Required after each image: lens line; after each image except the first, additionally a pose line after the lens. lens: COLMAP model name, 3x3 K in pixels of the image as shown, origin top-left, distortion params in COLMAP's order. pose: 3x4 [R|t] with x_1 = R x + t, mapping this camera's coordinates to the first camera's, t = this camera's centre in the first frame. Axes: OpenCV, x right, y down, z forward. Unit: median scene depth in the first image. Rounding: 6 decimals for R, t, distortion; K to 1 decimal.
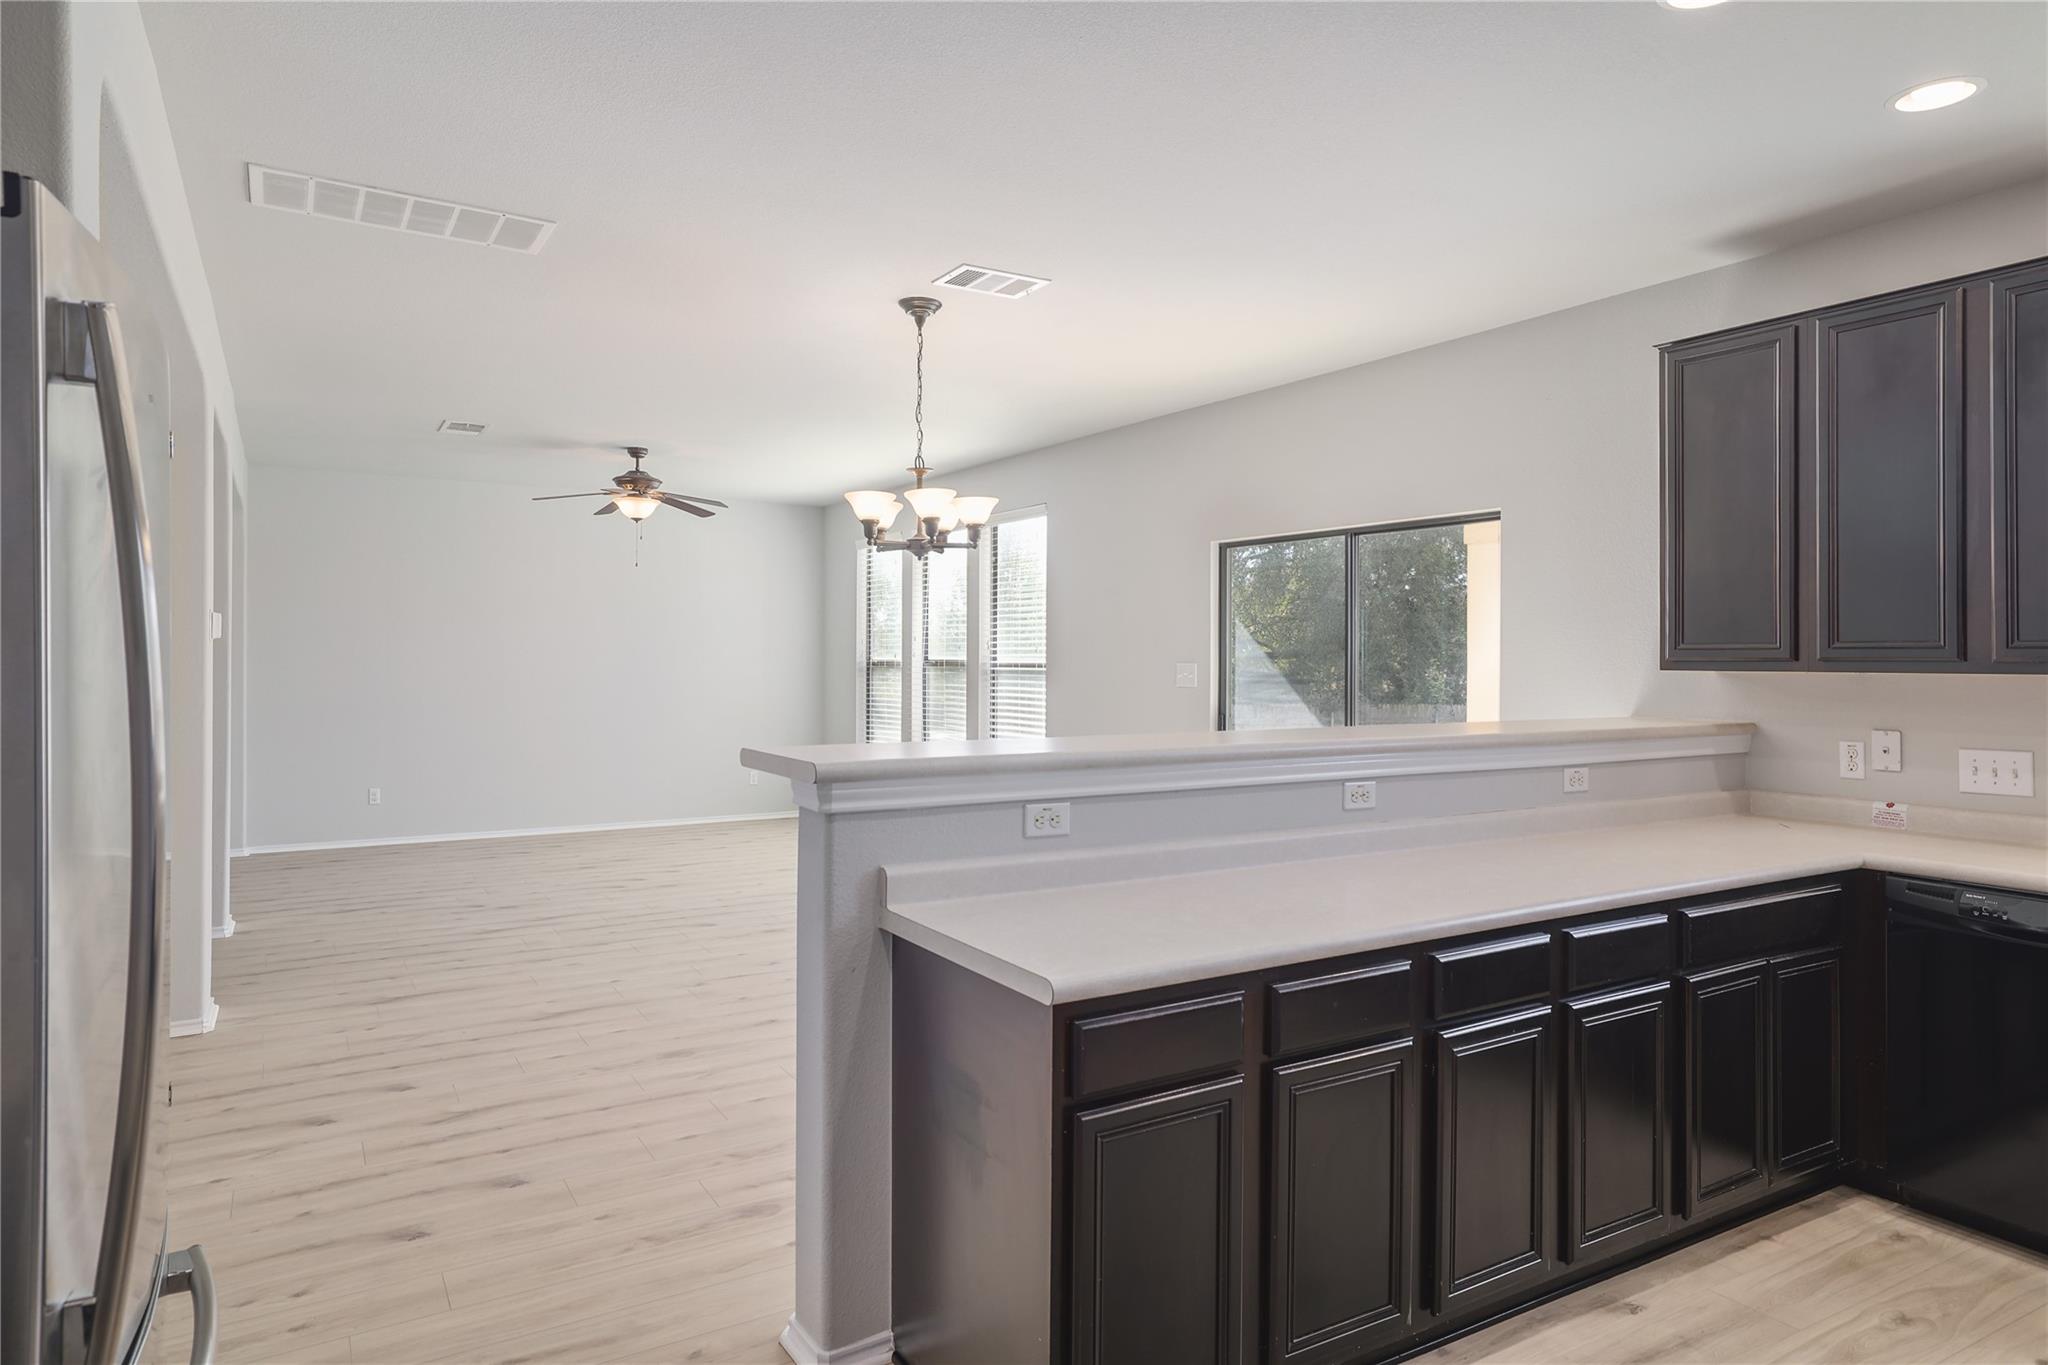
lens RADIAL K [[1275.1, 0, 1020.8], [0, 1275.1, 651.3], [0, 0, 1]] dist [-0.071668, 0.064282]
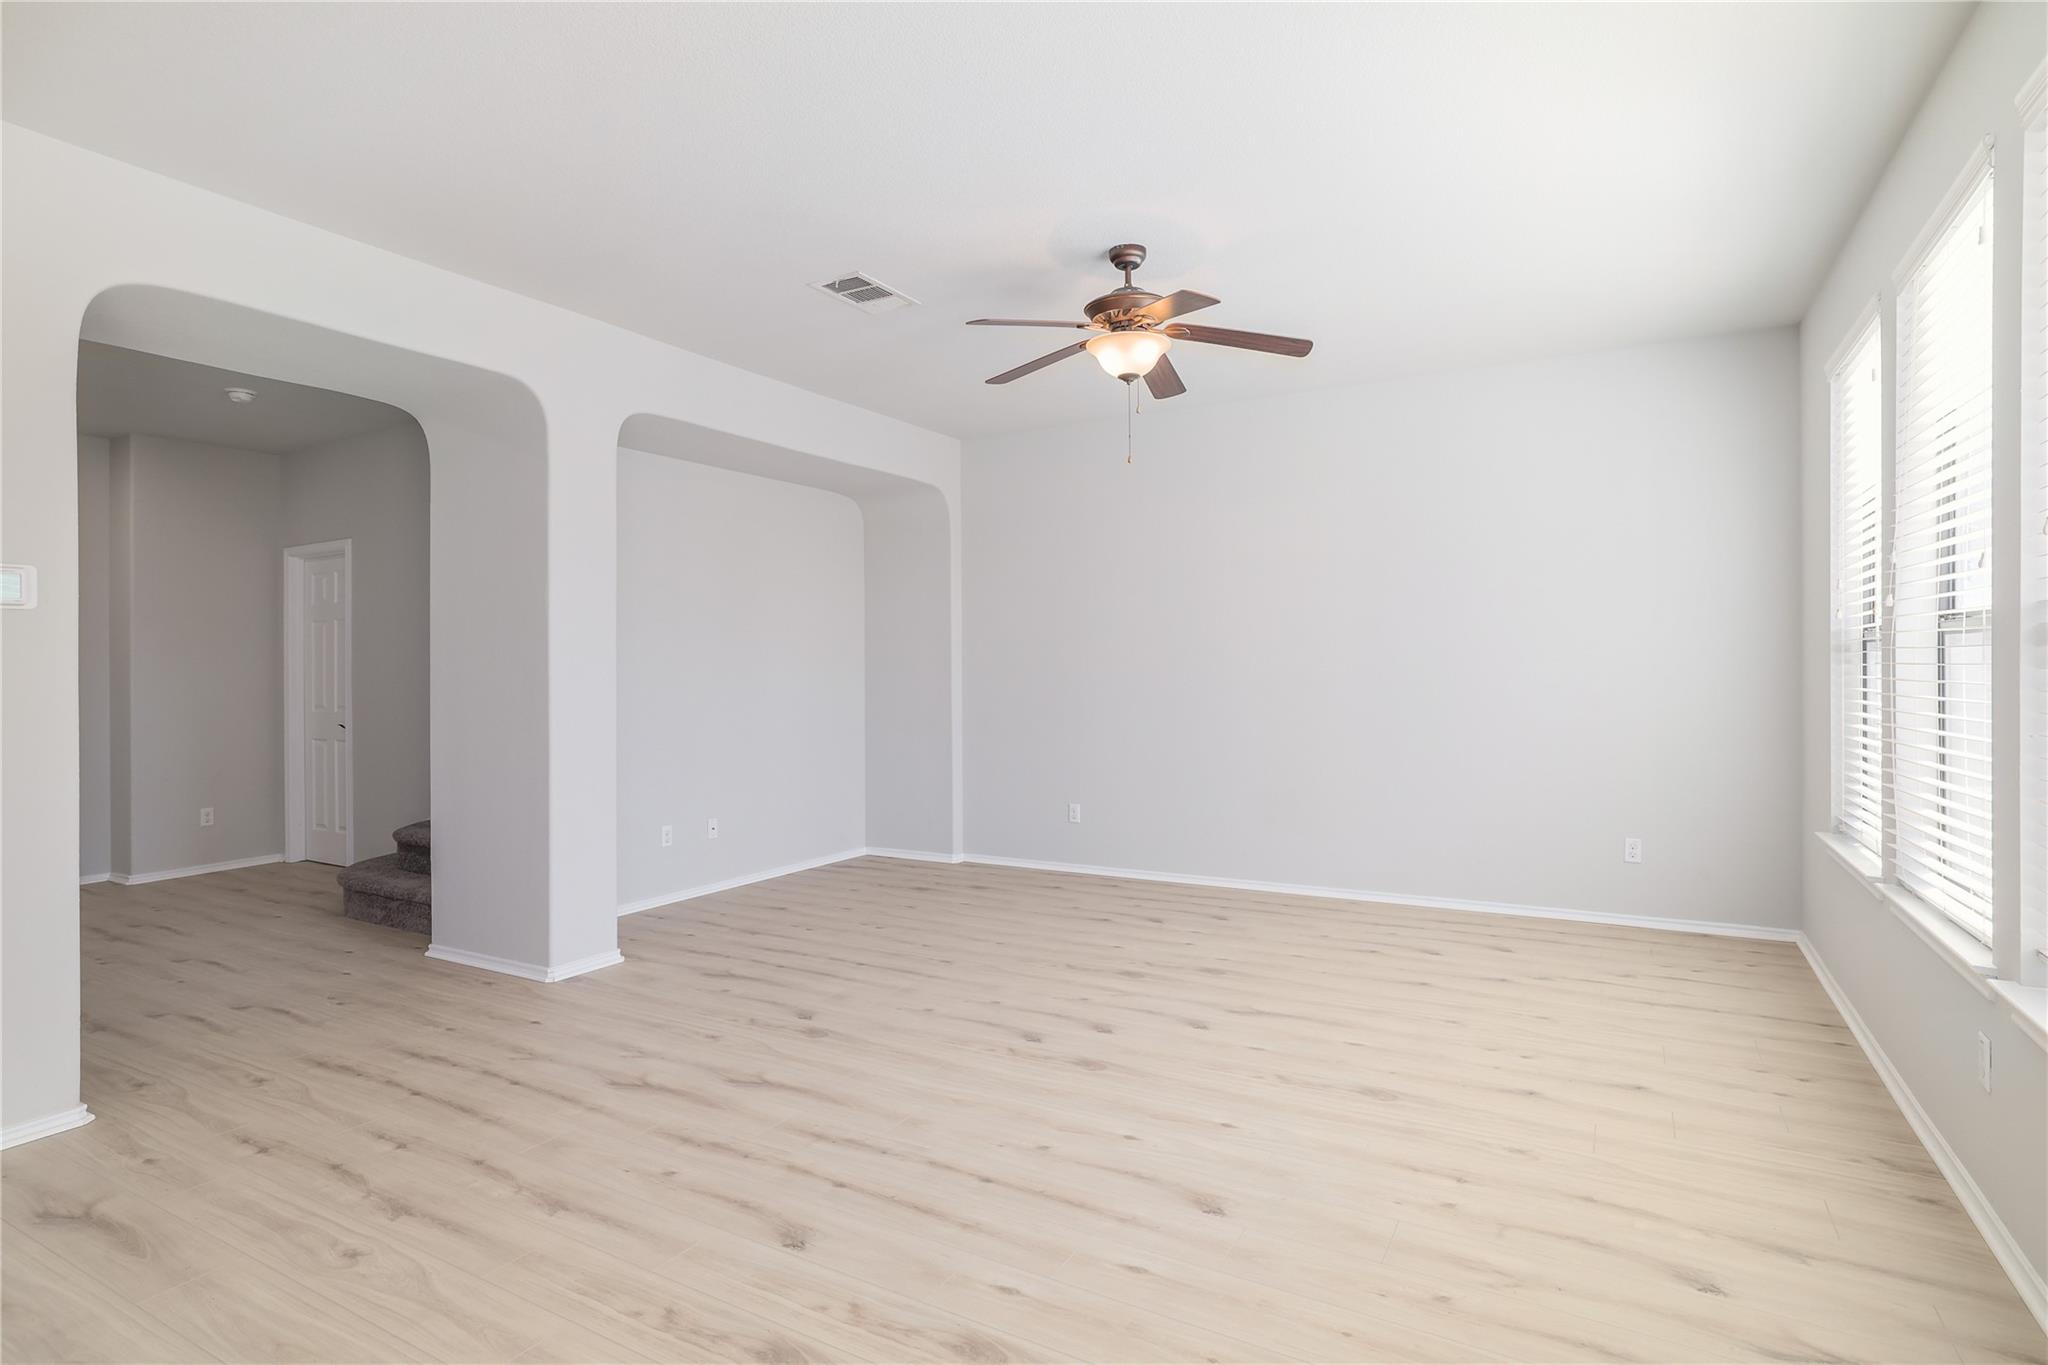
lens RADIAL K [[1023.5, 0, 979.6], [0, 1023.5, 674.4], [0, 0, 1]] dist [-0.018712, 0.014347]
pose [[0.468192, -0.006607, -0.883602, 0.063068], [0.016429, 0.999864, 0.001229, 0.025212], [0.883474, -0.015093, 0.468237, 0.733500]]
